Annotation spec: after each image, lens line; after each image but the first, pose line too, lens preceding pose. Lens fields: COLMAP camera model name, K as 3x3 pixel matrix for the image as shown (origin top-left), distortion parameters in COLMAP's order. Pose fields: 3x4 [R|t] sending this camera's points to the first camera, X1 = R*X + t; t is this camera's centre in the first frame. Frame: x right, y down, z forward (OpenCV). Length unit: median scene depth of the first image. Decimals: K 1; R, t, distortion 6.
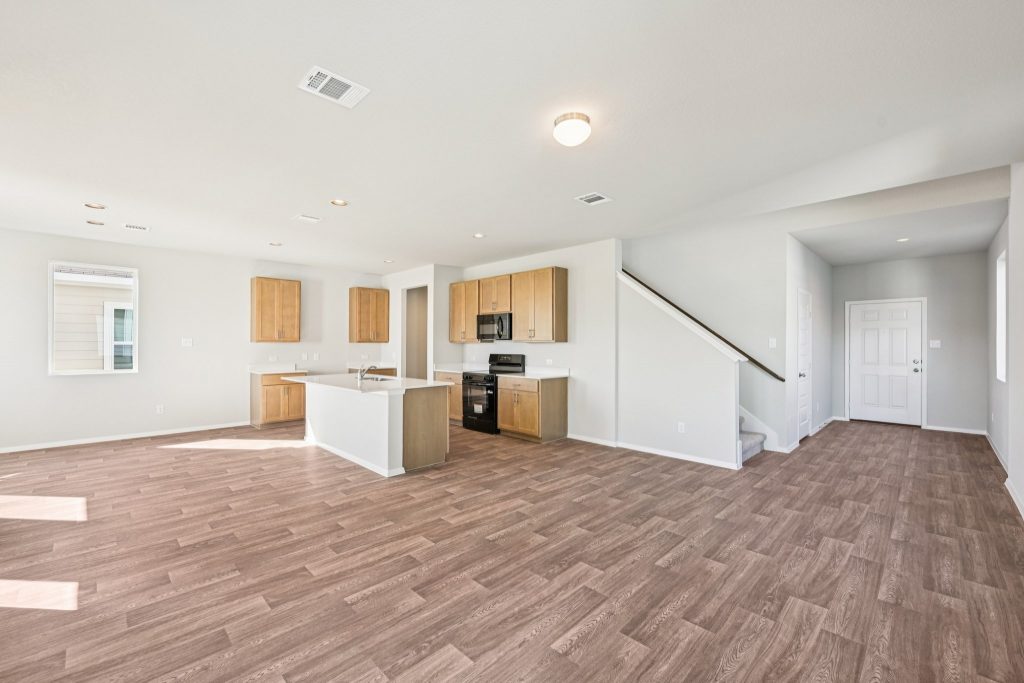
lens RADIAL K [[423.4, 0, 511.4], [0, 423.4, 344.8], [0, 0, 1]] dist [-0.001028, 0.000106]
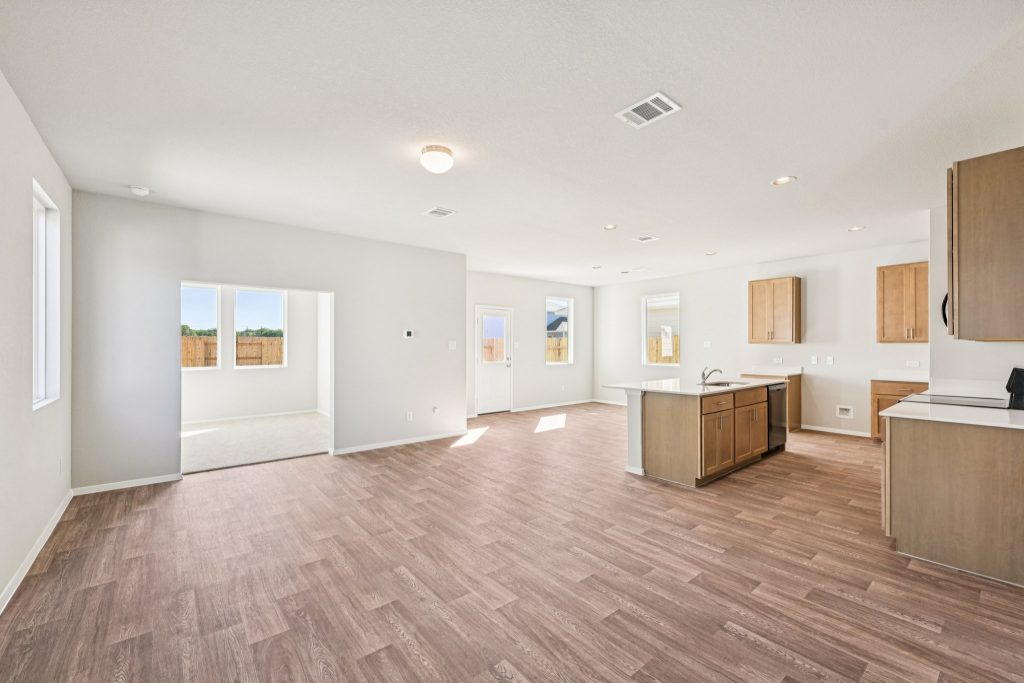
lens RADIAL K [[423.4, 0, 511.4], [0, 423.4, 344.8], [0, 0, 1]] dist [-0.001028, 0.000106]
pose [[-0.098467, -0.006458, -0.995119, 0.486729], [-0.000631, 0.999979, -0.006427, 0.003155], [0.995140, -0.000005, -0.098469, 0.508465]]
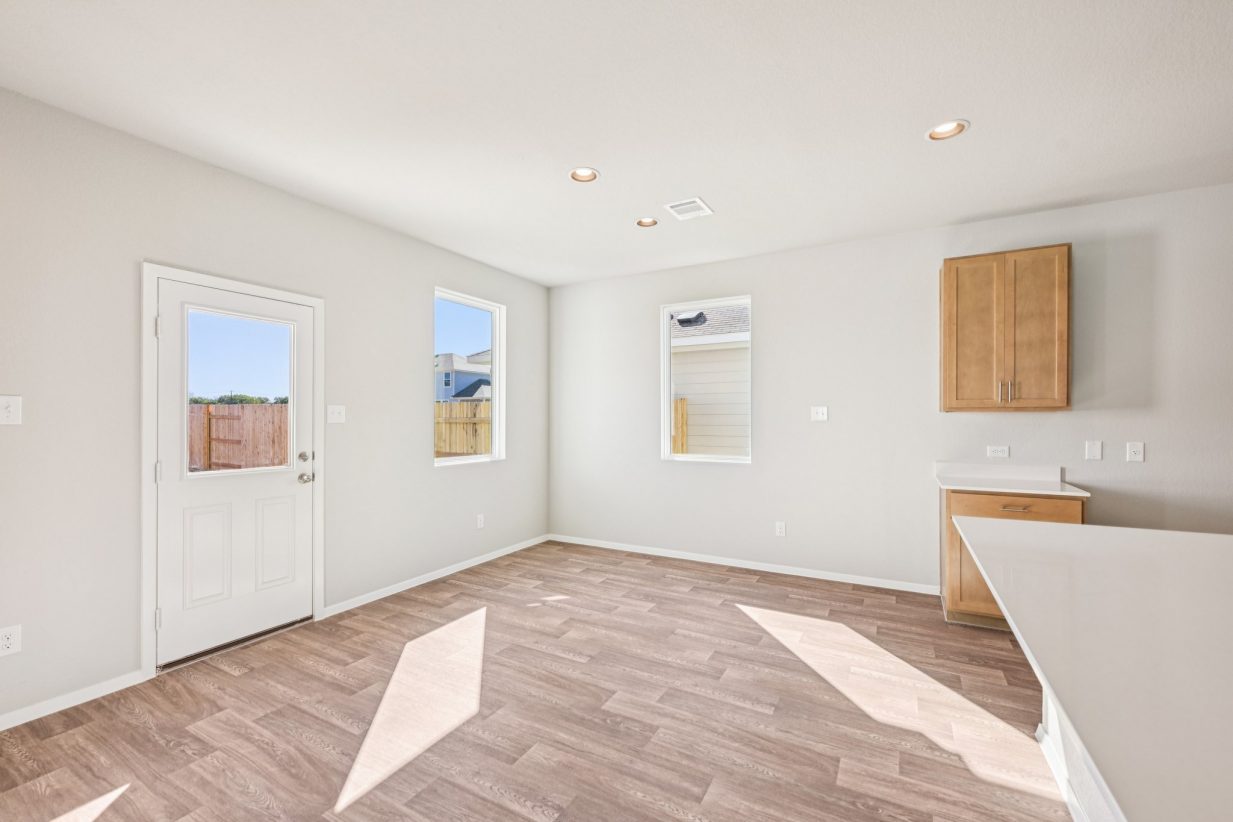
lens RADIAL K [[509.8, 0, 615.8], [0, 509.8, 414.9], [0, 0, 1]] dist [-0.001028, 0.000106]
pose [[0.273284, -0.009644, -0.961885, -0.193451], [0.000946, 0.999952, -0.009757, 0.001627], [0.961933, 0.001756, 0.273280, 0.527748]]
